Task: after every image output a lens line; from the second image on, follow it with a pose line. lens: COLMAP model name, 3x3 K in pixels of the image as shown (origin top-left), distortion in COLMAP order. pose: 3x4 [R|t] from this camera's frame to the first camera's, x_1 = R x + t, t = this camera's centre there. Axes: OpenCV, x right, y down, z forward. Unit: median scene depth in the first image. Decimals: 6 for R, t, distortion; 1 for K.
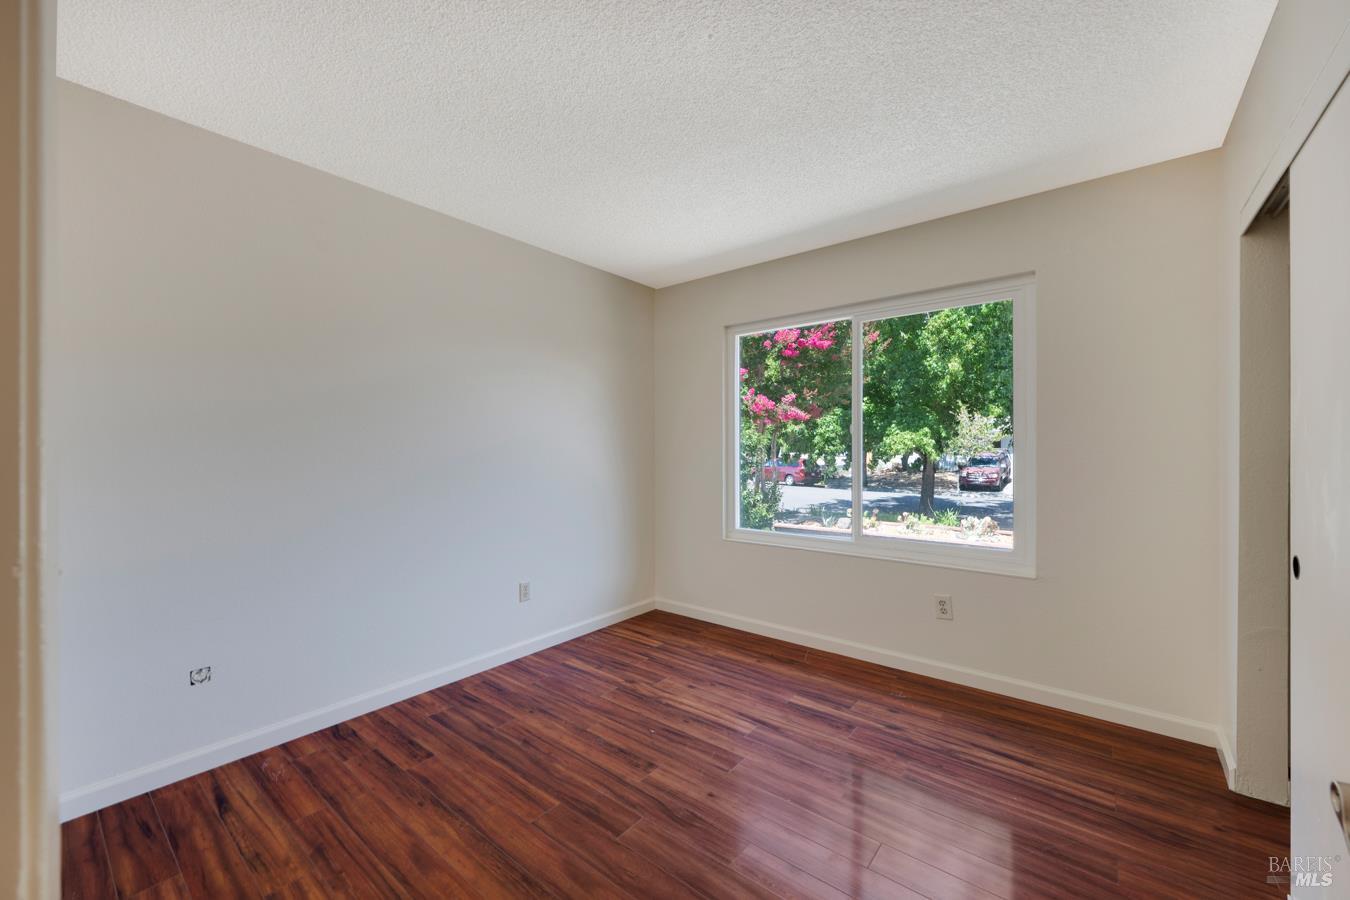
lens RADIAL K [[537.7, 0, 673.6], [0, 537.7, 446.0], [0, 0, 1]] dist [0.000005, 0.000132]
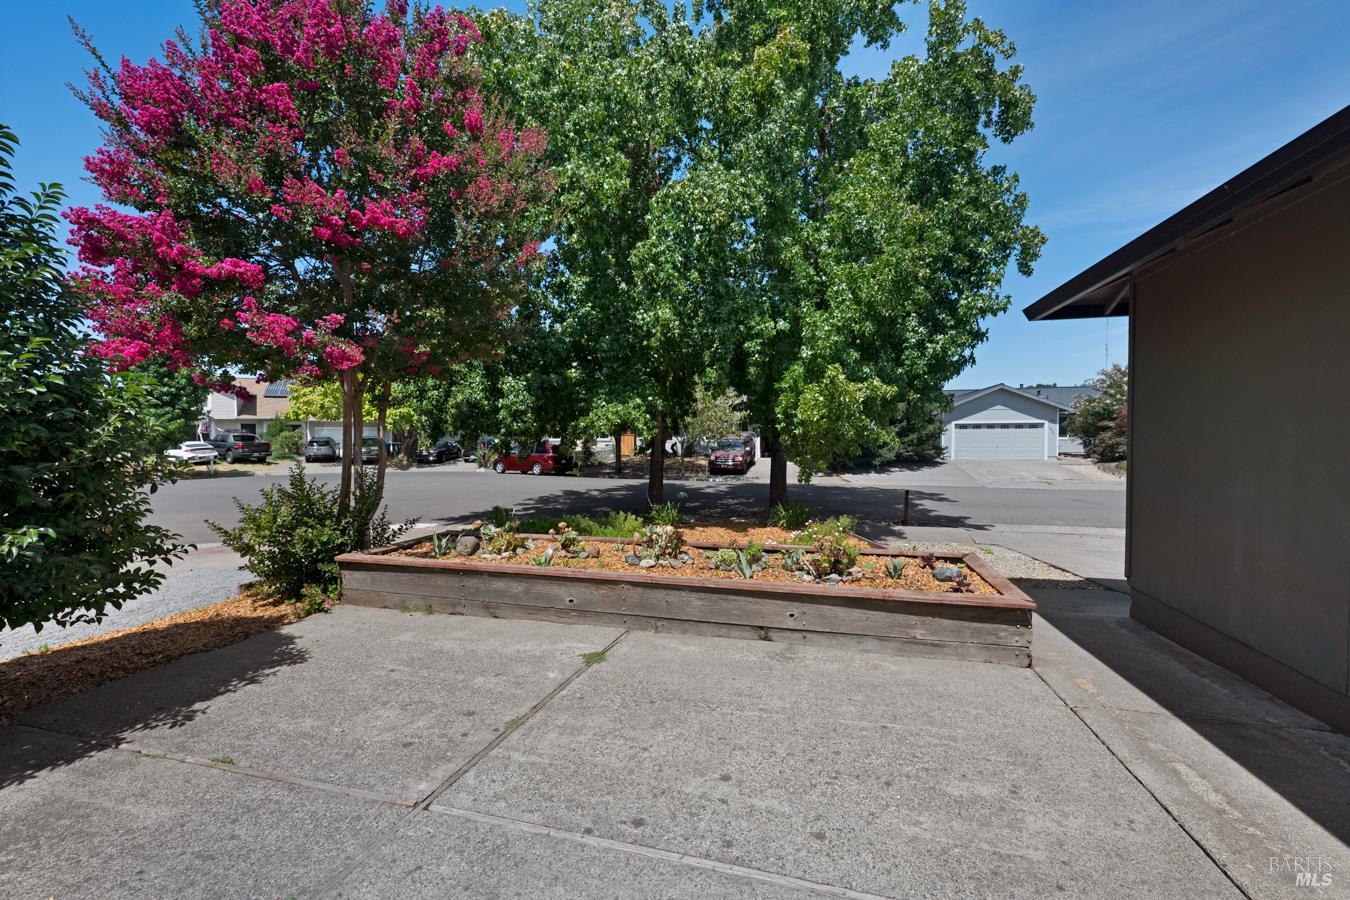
lens RADIAL K [[537.7, 0, 673.6], [0, 537.7, 446.0], [0, 0, 1]] dist [0.000005, 0.000132]
pose [[0.923546, -0.012581, 0.383281, 0.176813], [0.003651, 0.999705, 0.024017, 0.012404], [-0.383470, -0.020781, 0.923320, 0.215287]]
